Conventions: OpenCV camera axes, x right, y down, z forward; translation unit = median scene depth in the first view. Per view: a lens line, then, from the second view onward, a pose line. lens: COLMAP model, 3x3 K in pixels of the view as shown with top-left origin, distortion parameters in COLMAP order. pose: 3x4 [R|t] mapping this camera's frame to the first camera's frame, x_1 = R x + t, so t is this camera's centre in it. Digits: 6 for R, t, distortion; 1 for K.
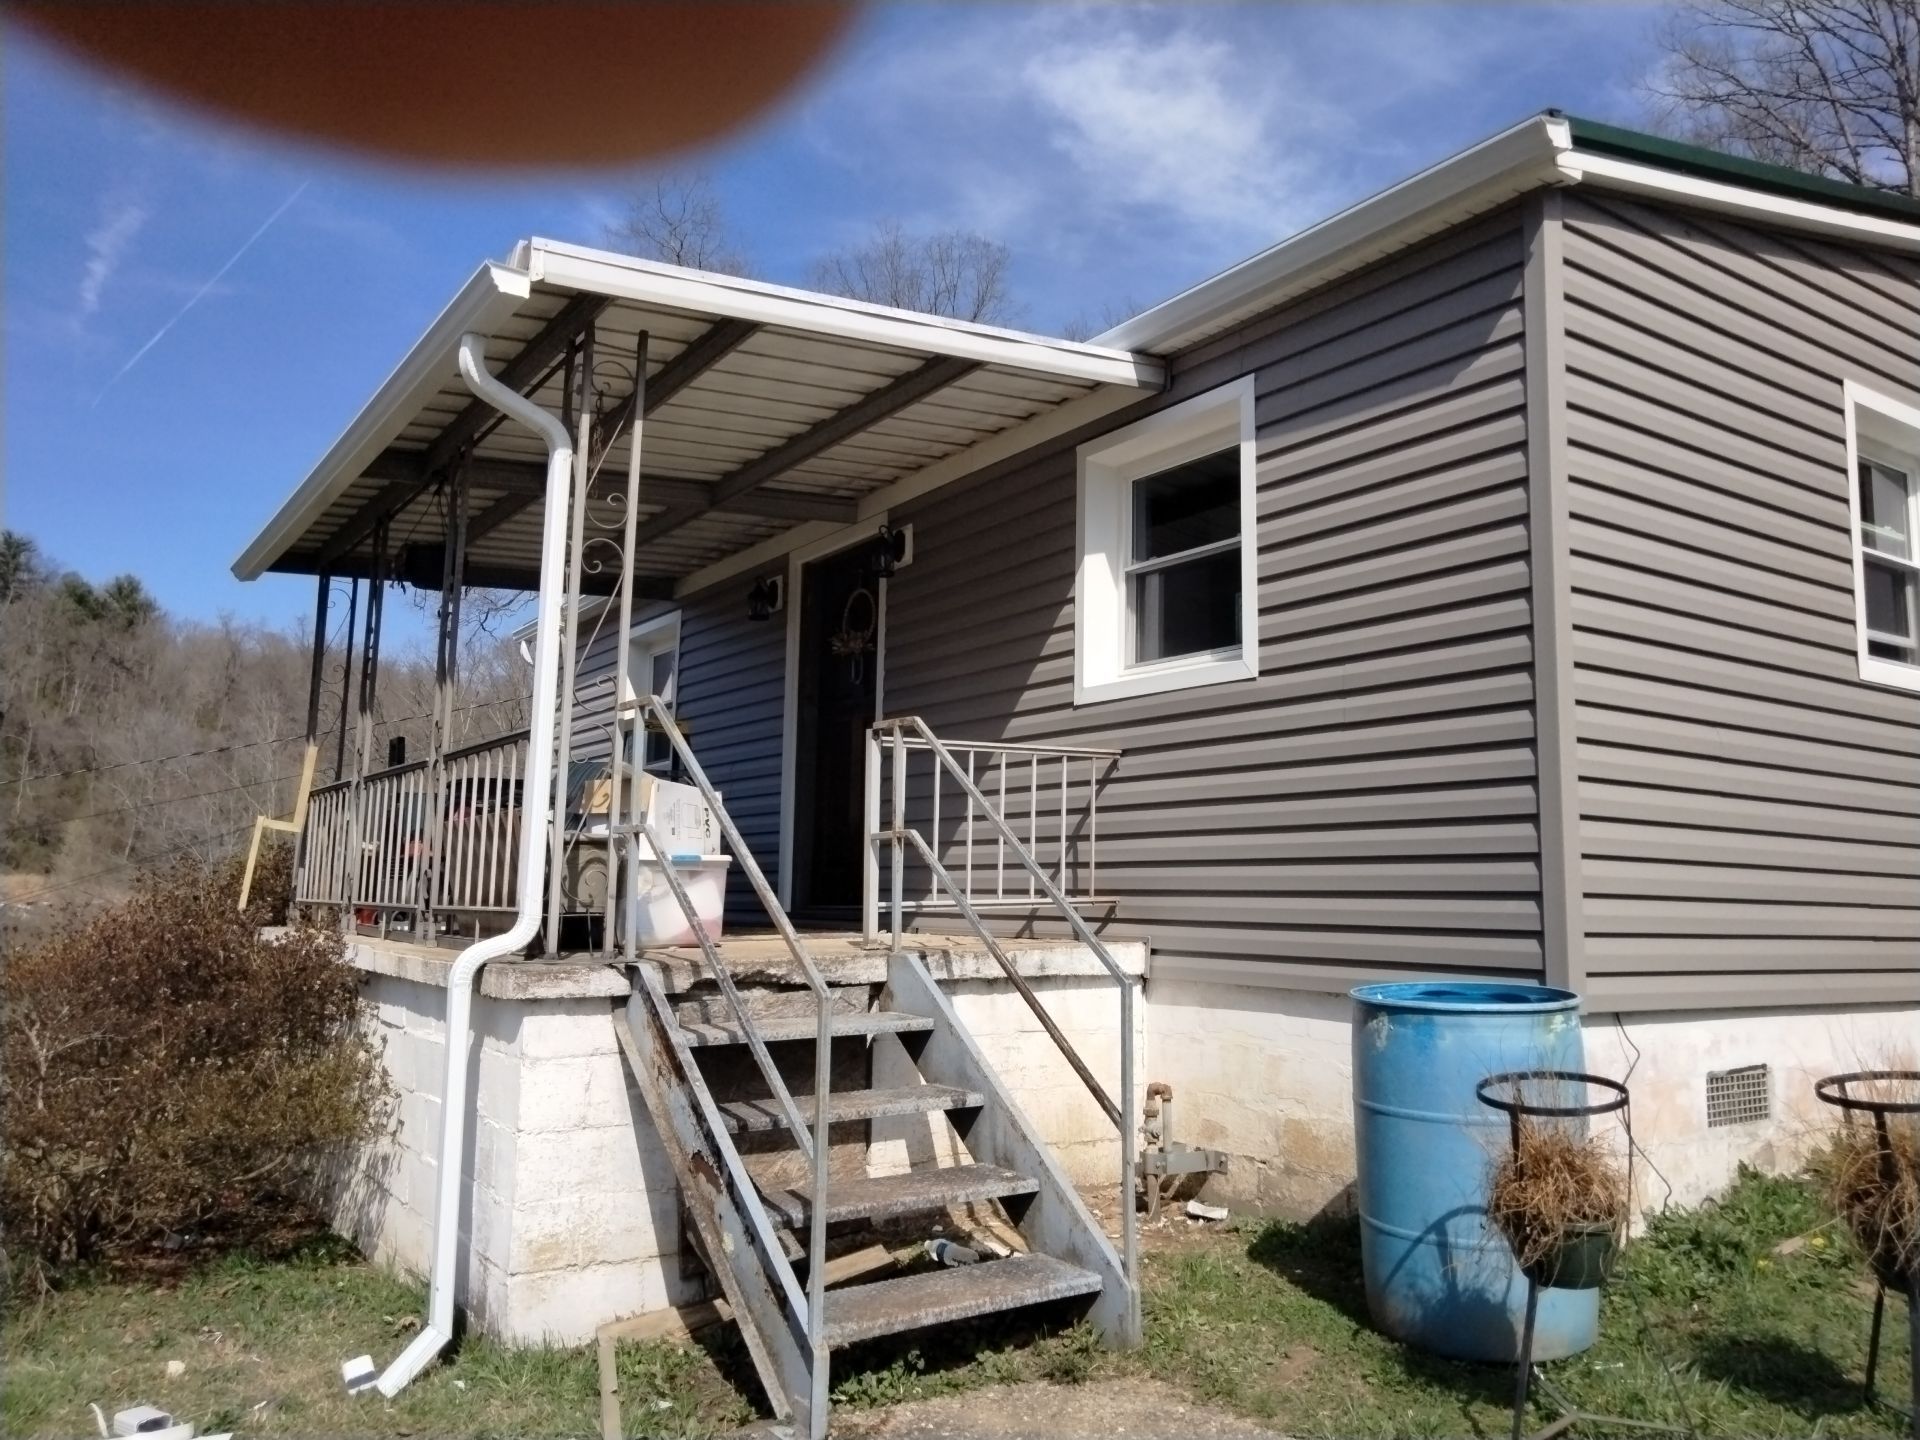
lens RADIAL K [[1423.8, 0, 960.0], [0, 1423.8, 720.0], [0, 0, 1]] dist [0.030057, -0.024759]
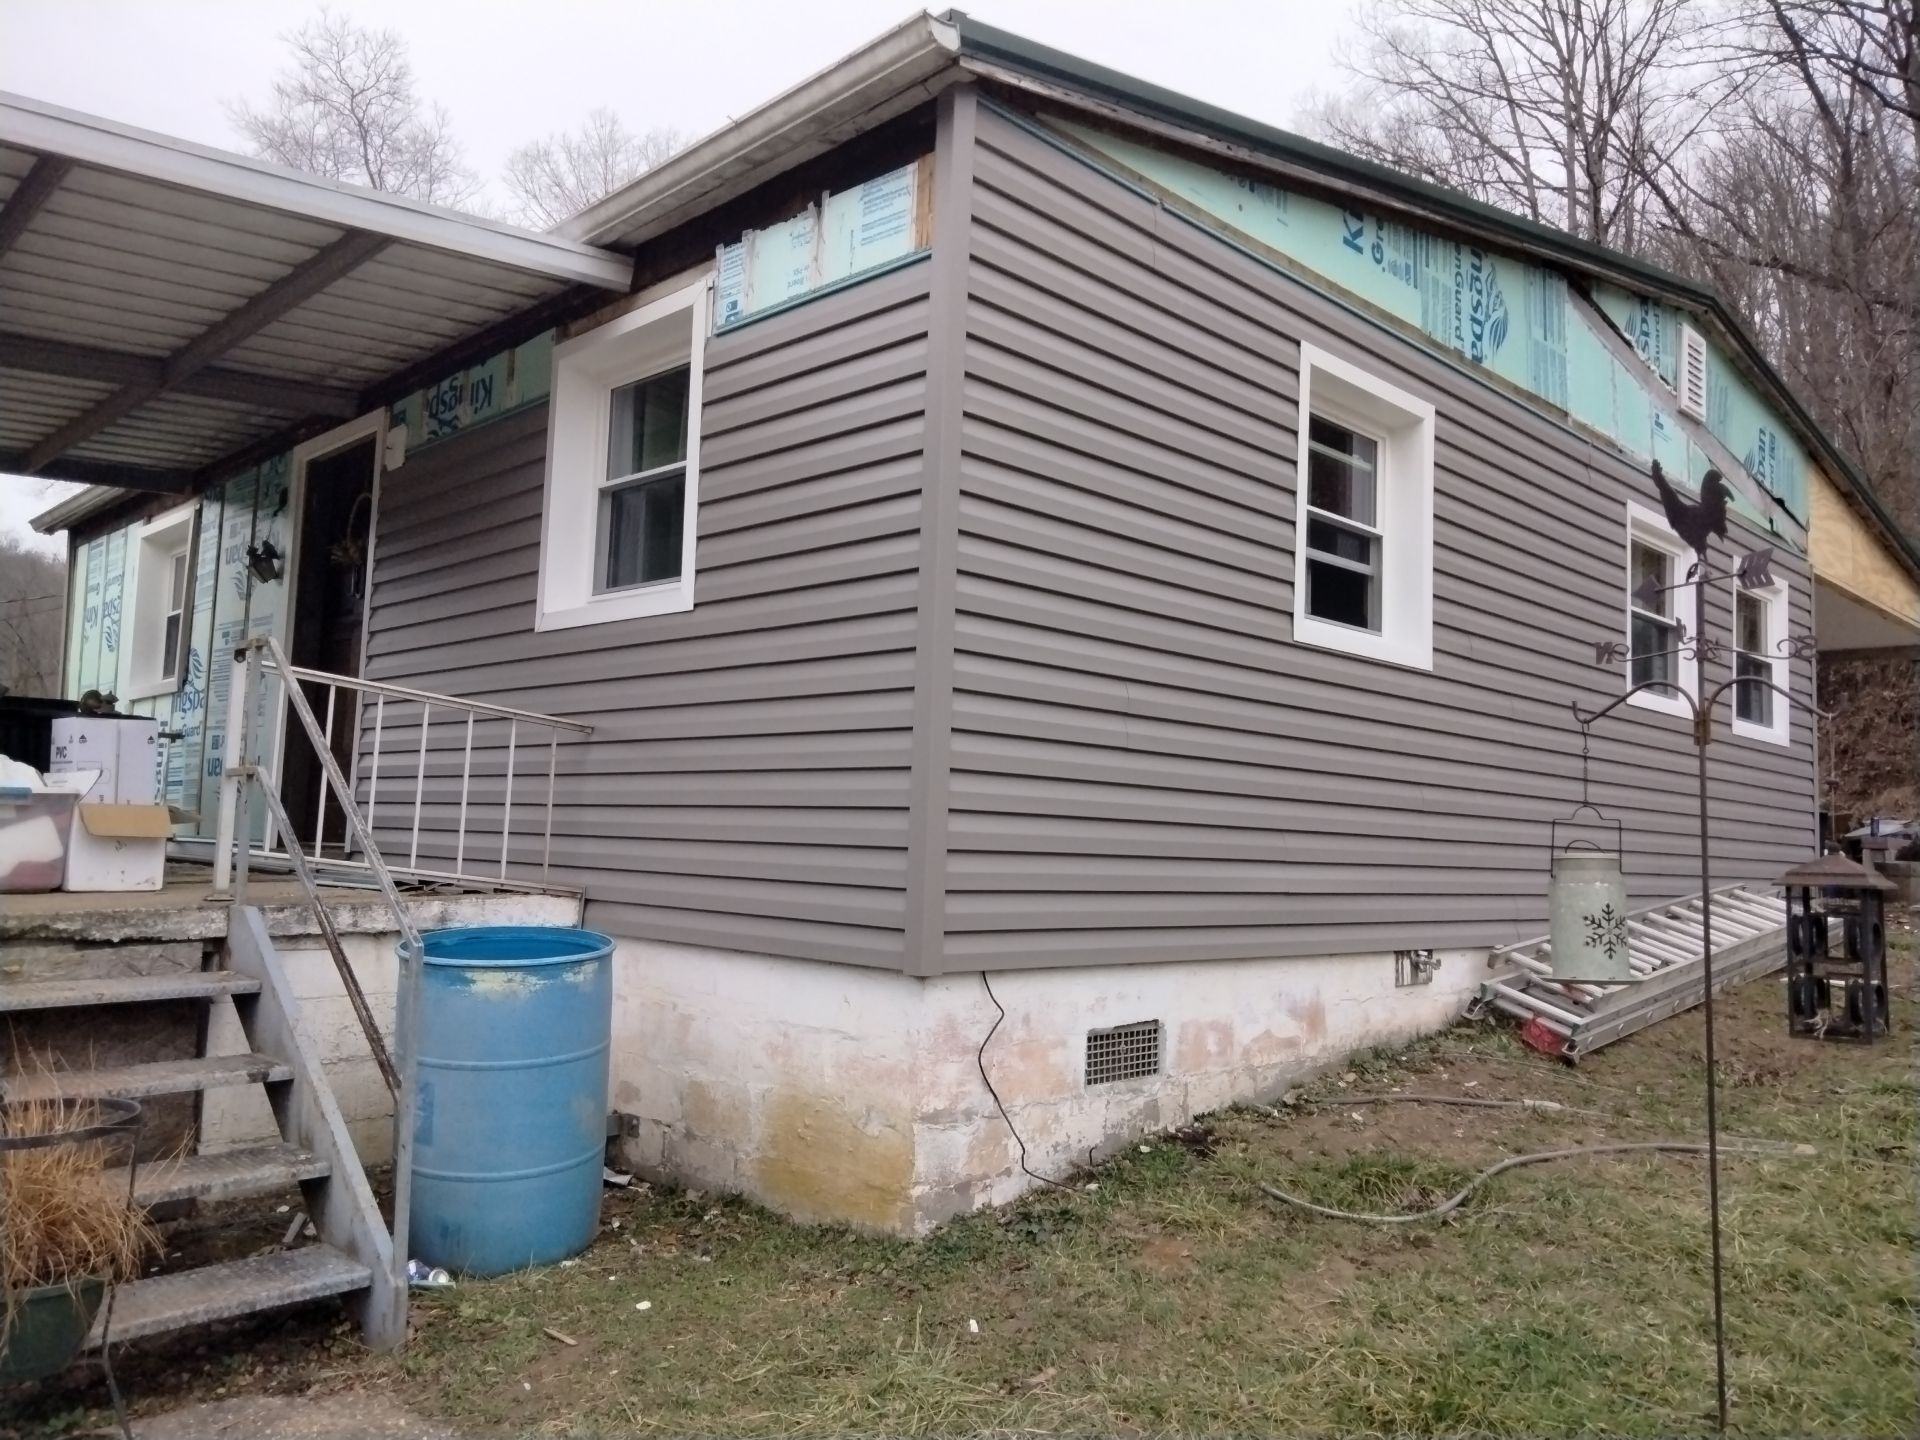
lens RADIAL K [[1432.0, 0, 960.0], [0, 1432.0, 720.0], [0, 0, 1]] dist [0.032419, -0.059222]
pose [[0.980644, 0.031969, 0.193174, 0.195723], [-0.041299, 0.998157, 0.044466, -0.007207], [-0.191397, -0.051583, 0.980156, 0.046607]]
